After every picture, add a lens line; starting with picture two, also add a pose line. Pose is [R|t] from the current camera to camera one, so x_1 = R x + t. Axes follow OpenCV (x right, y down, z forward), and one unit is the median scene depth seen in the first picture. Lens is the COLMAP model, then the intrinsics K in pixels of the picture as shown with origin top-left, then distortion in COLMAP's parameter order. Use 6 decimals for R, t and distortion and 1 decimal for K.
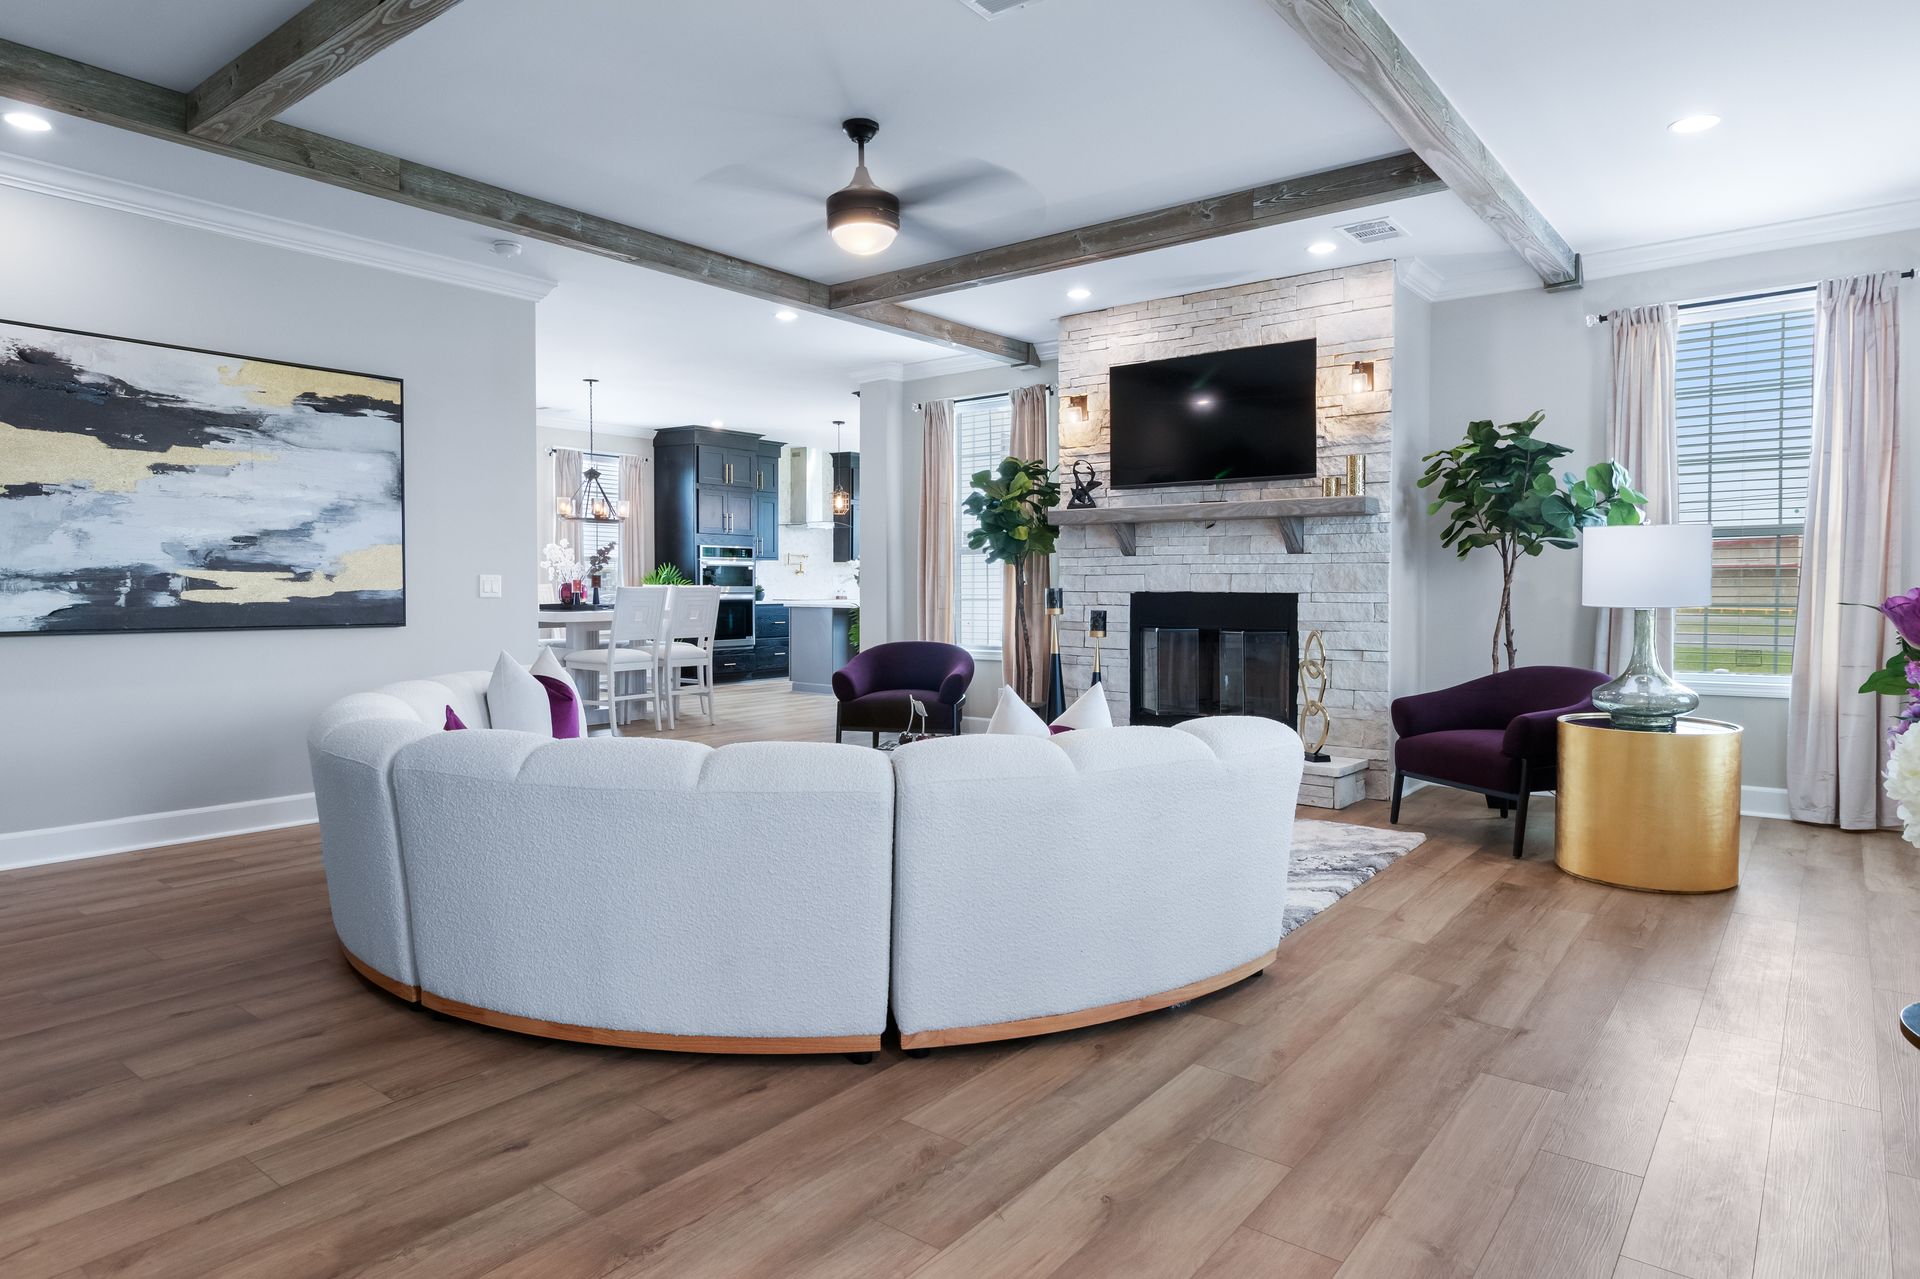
lens RADIAL K [[1144.6, 0, 942.6], [0, 1144.6, 624.3], [0, 0, 1]] dist [0.012276, 0.002052]
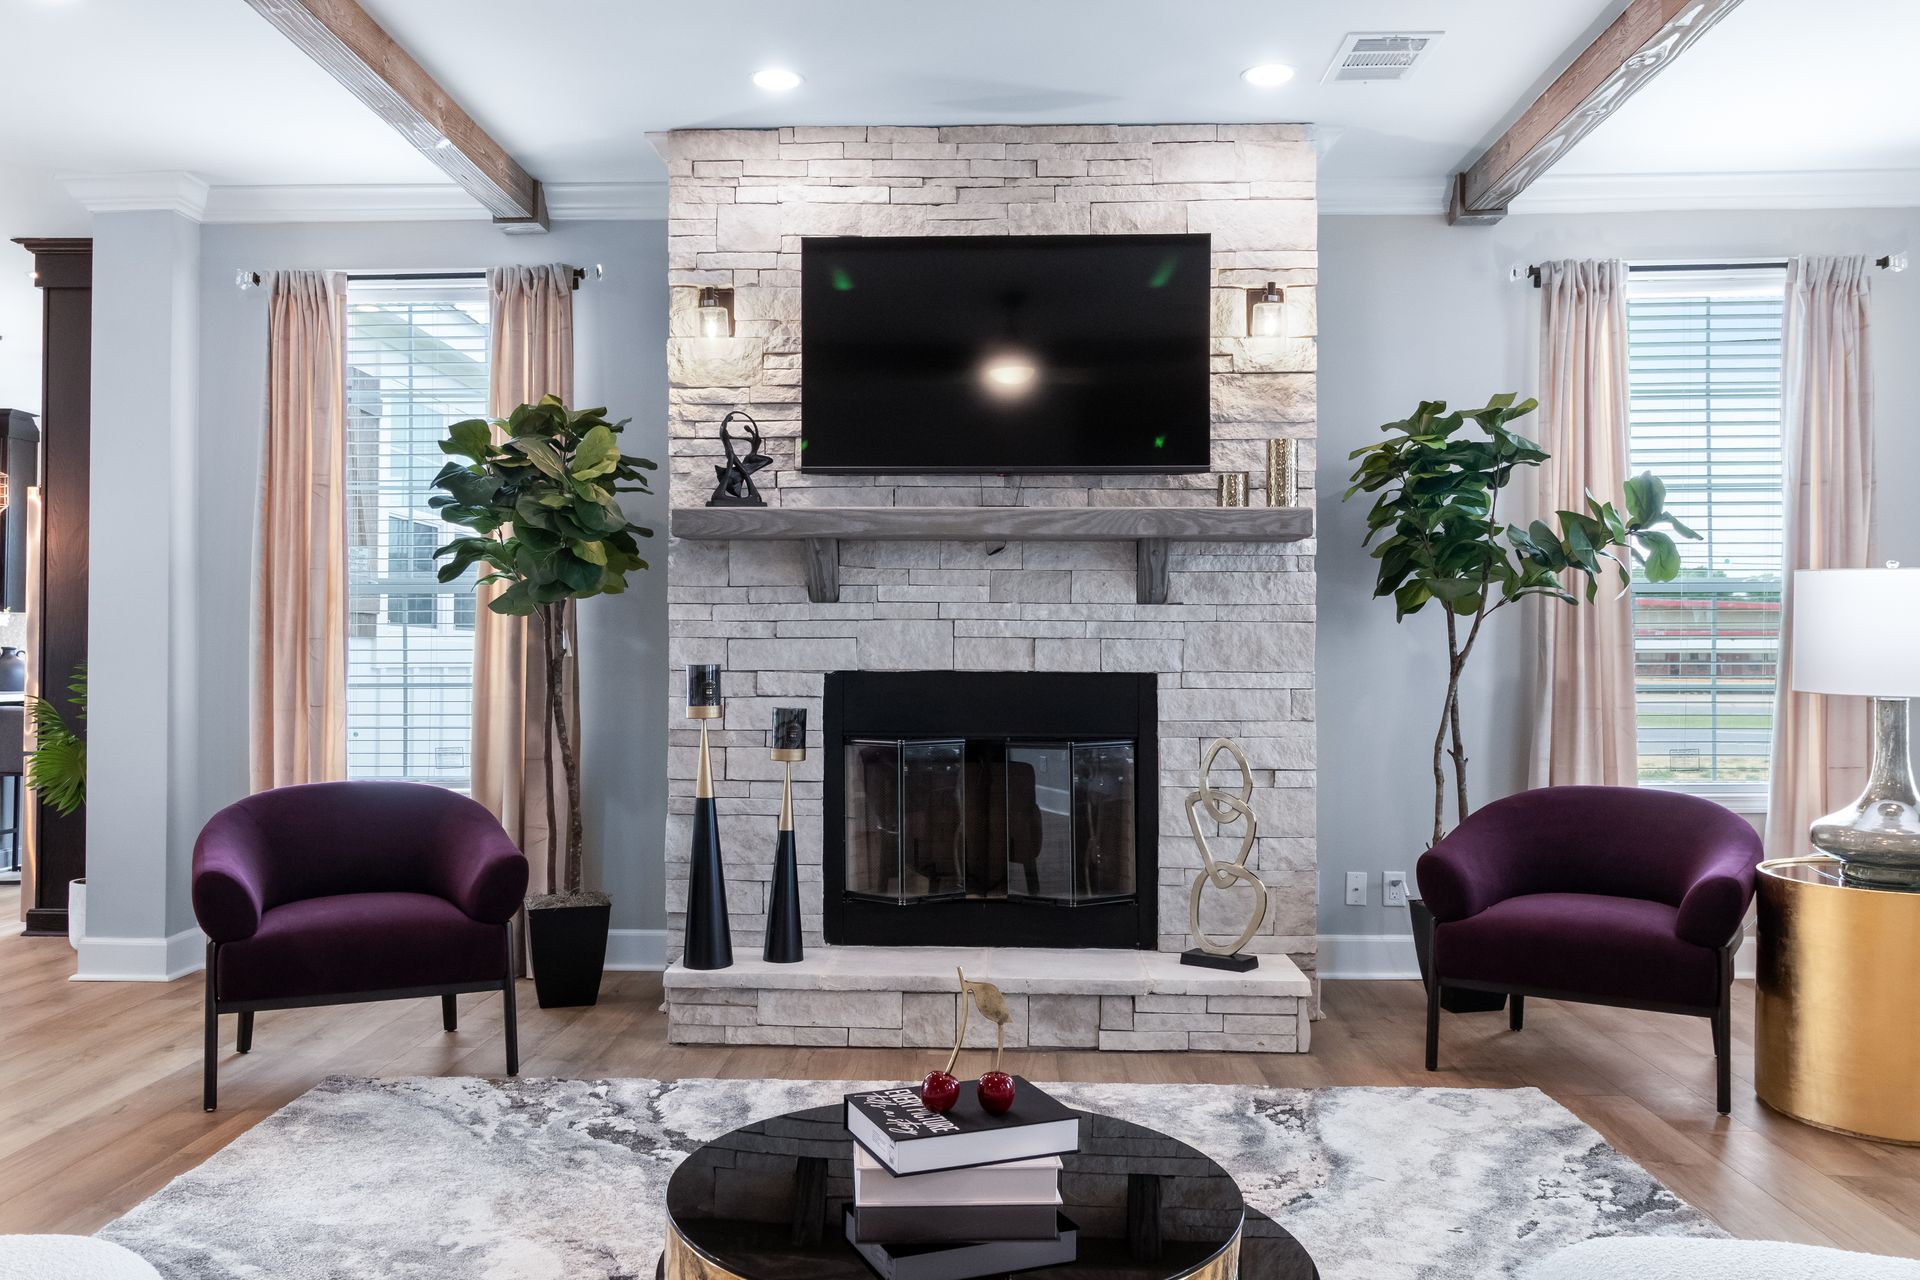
lens RADIAL K [[1591.7, 0, 962.8], [0, 1591.7, 637.5], [0, 0, 1]] dist [0.000980, -0.001523]
pose [[0.800674, 0.006679, 0.599063, -0.230760], [0.018515, 0.999184, -0.035886, -0.016989], [-0.598814, 0.039825, 0.799897, 0.395691]]
